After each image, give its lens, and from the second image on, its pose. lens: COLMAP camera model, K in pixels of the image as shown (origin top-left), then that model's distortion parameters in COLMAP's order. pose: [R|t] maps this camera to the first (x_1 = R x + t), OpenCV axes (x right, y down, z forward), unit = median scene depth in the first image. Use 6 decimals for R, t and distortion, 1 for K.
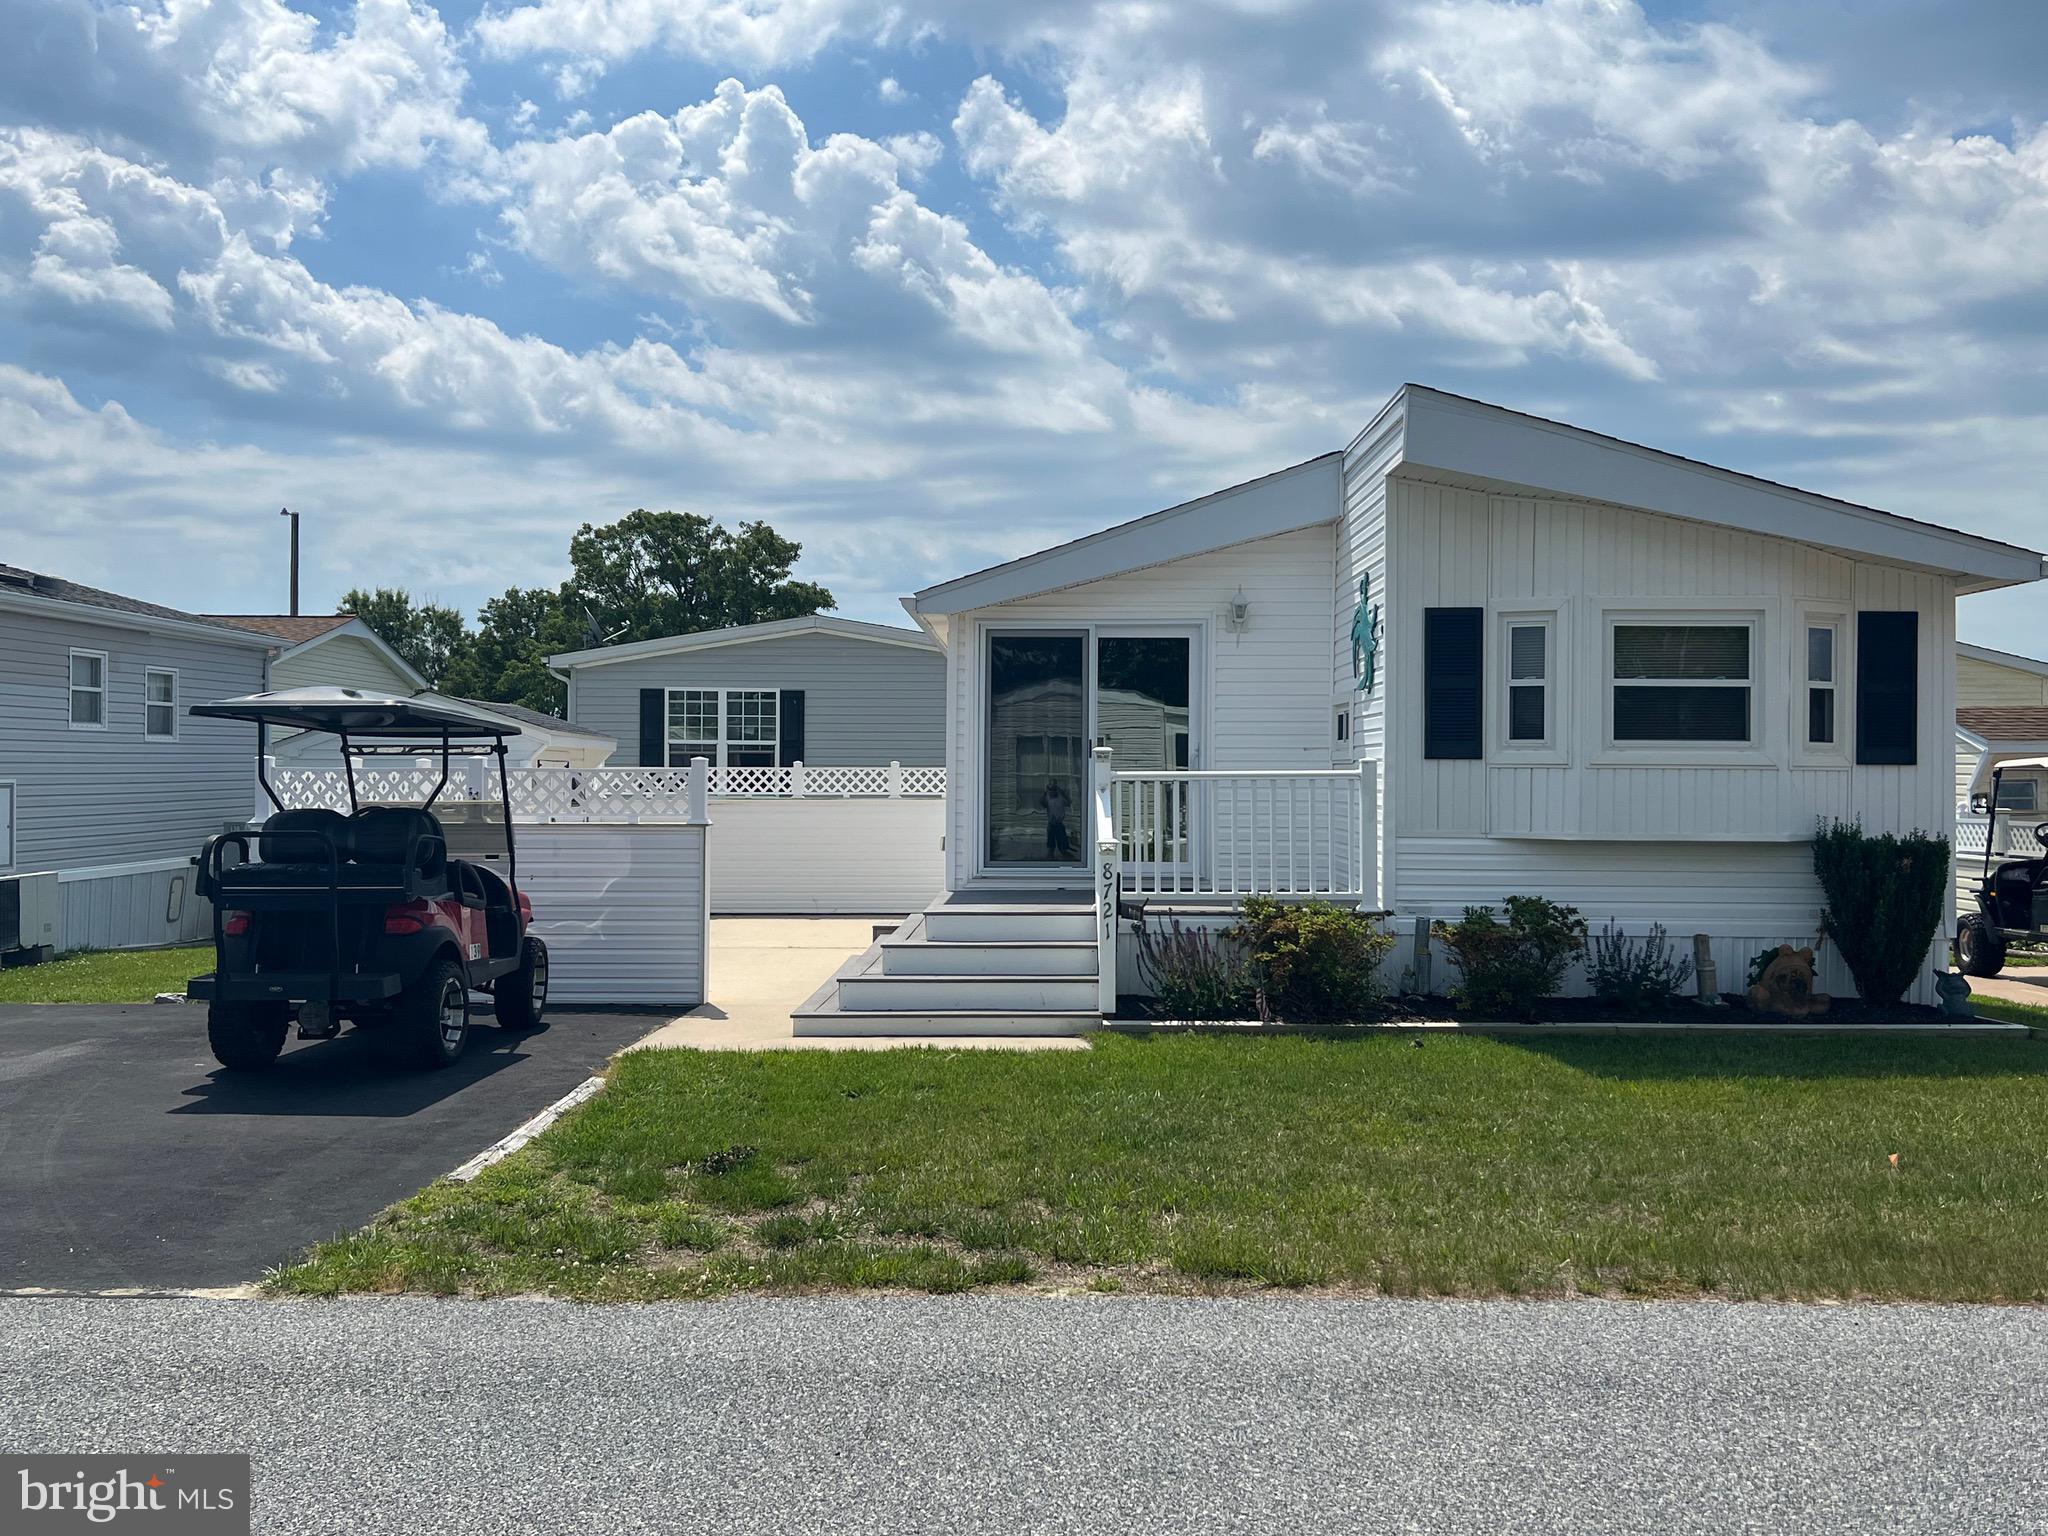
lens RADIAL K [[1851.1, 0, 1024.0], [0, 1851.1, 768.0], [0, 0, 1]] dist [-0.000427, -0.000561]
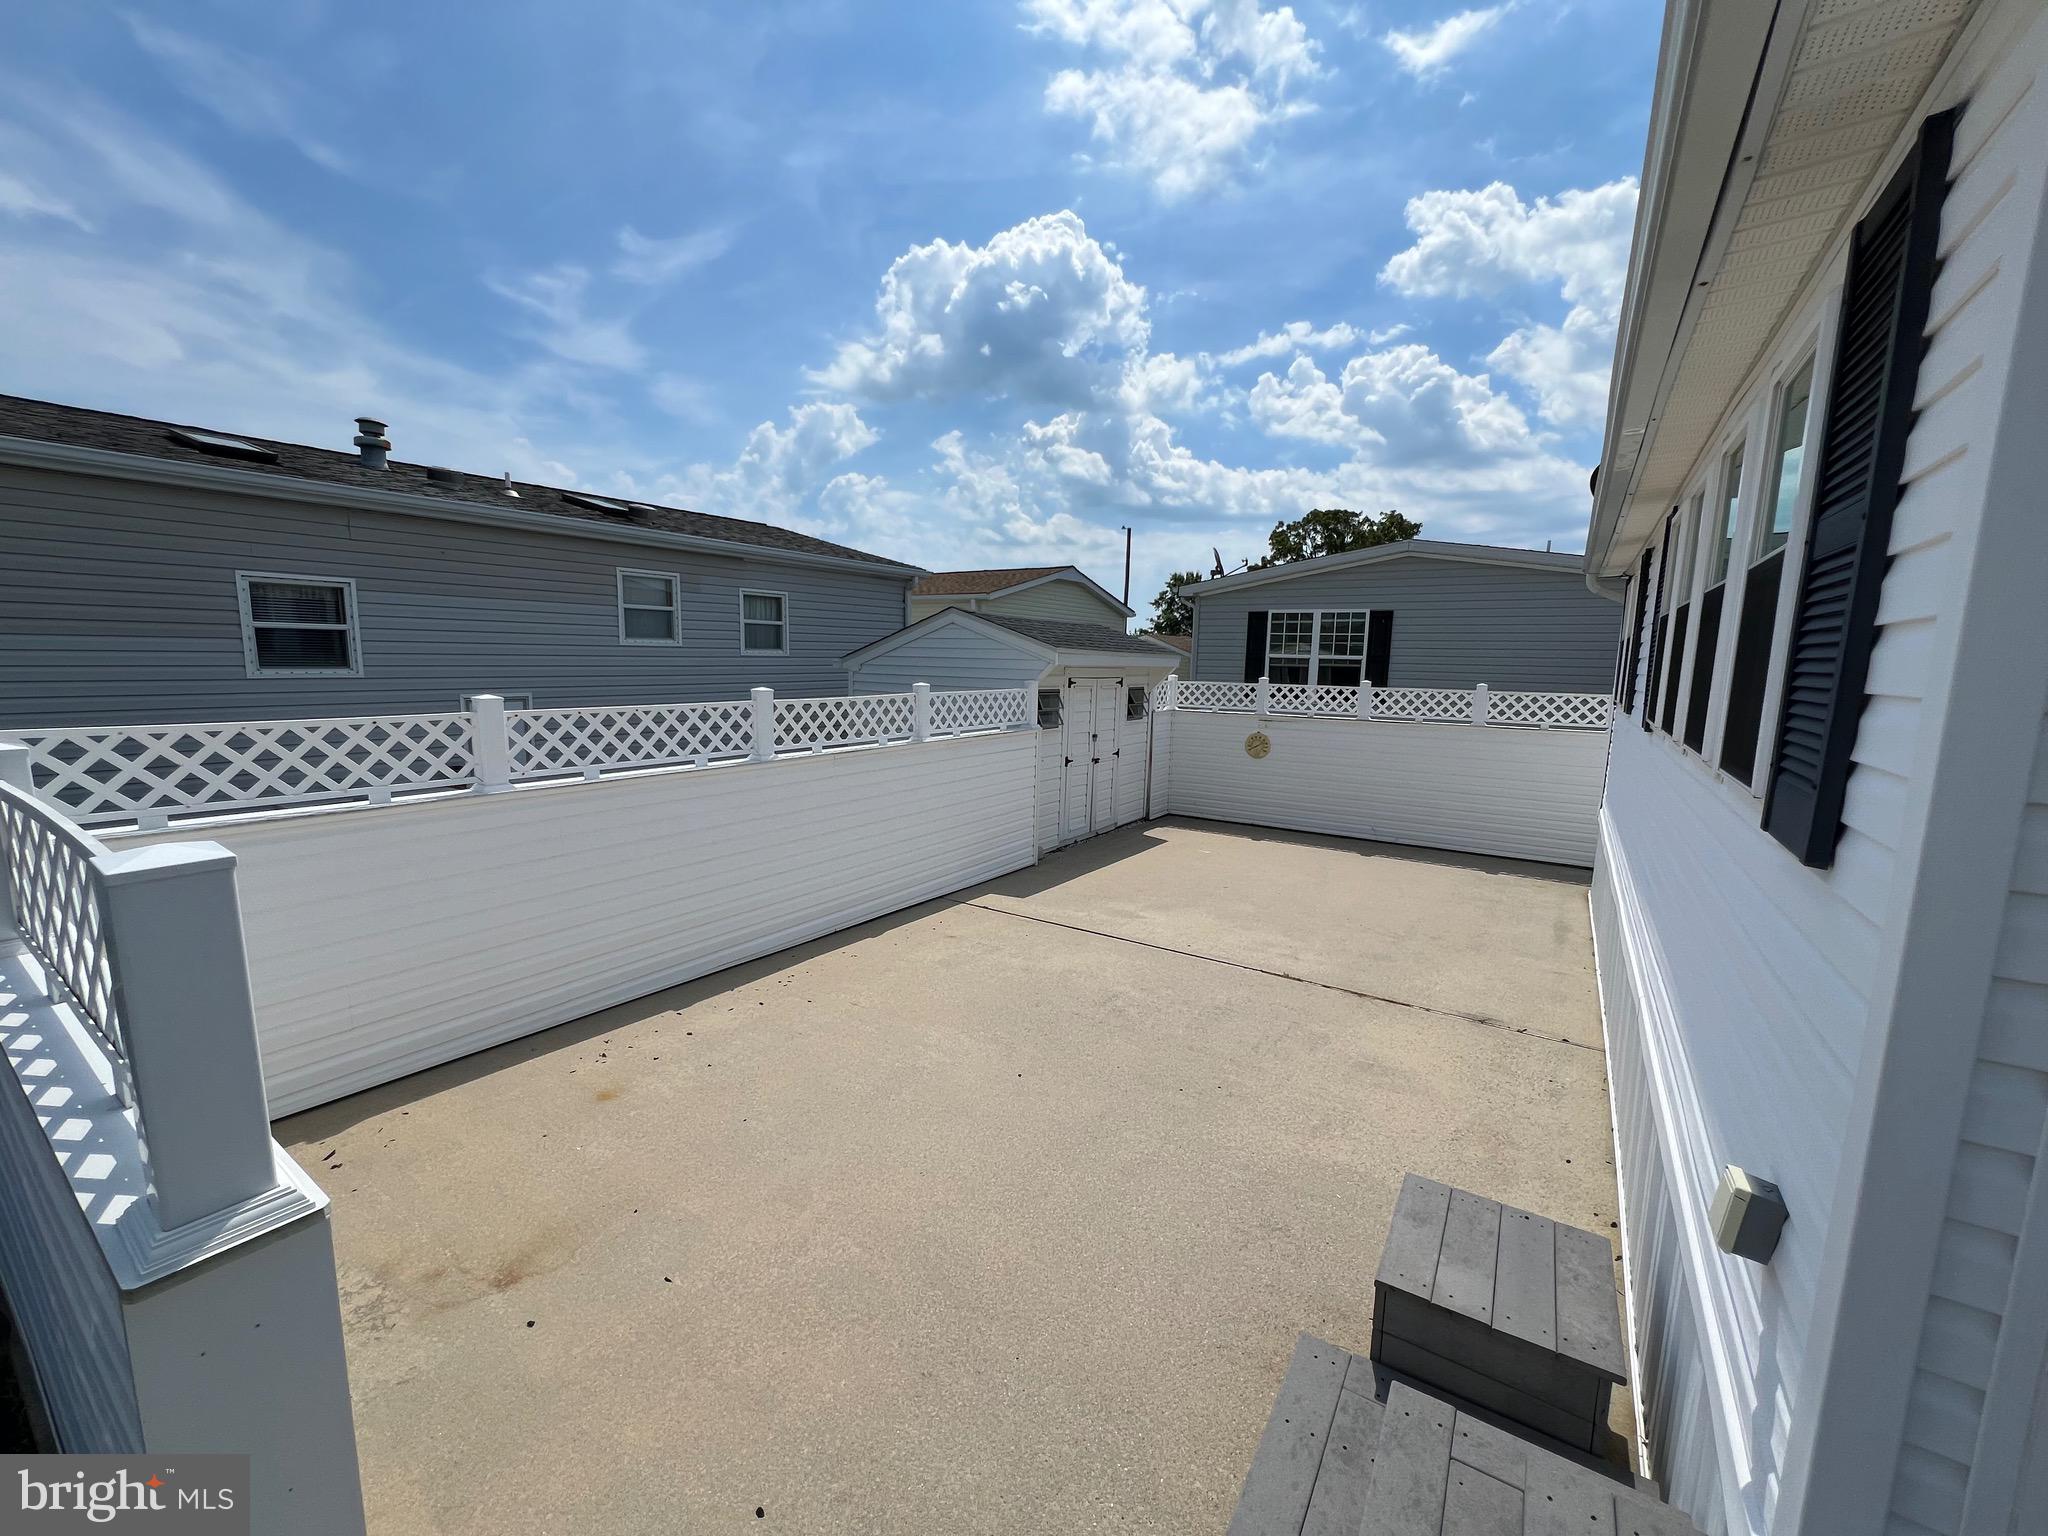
lens RADIAL K [[813.7, 0, 1024.0], [0, 813.7, 768.0], [0, 0, 1]] dist [-0.000292, 0.000034]
pose [[0.839408, 0.085137, -0.536791, -0.041241], [-0.014466, 0.990805, 0.134524, -0.012785], [0.543309, -0.105155, 0.832921, 0.550316]]
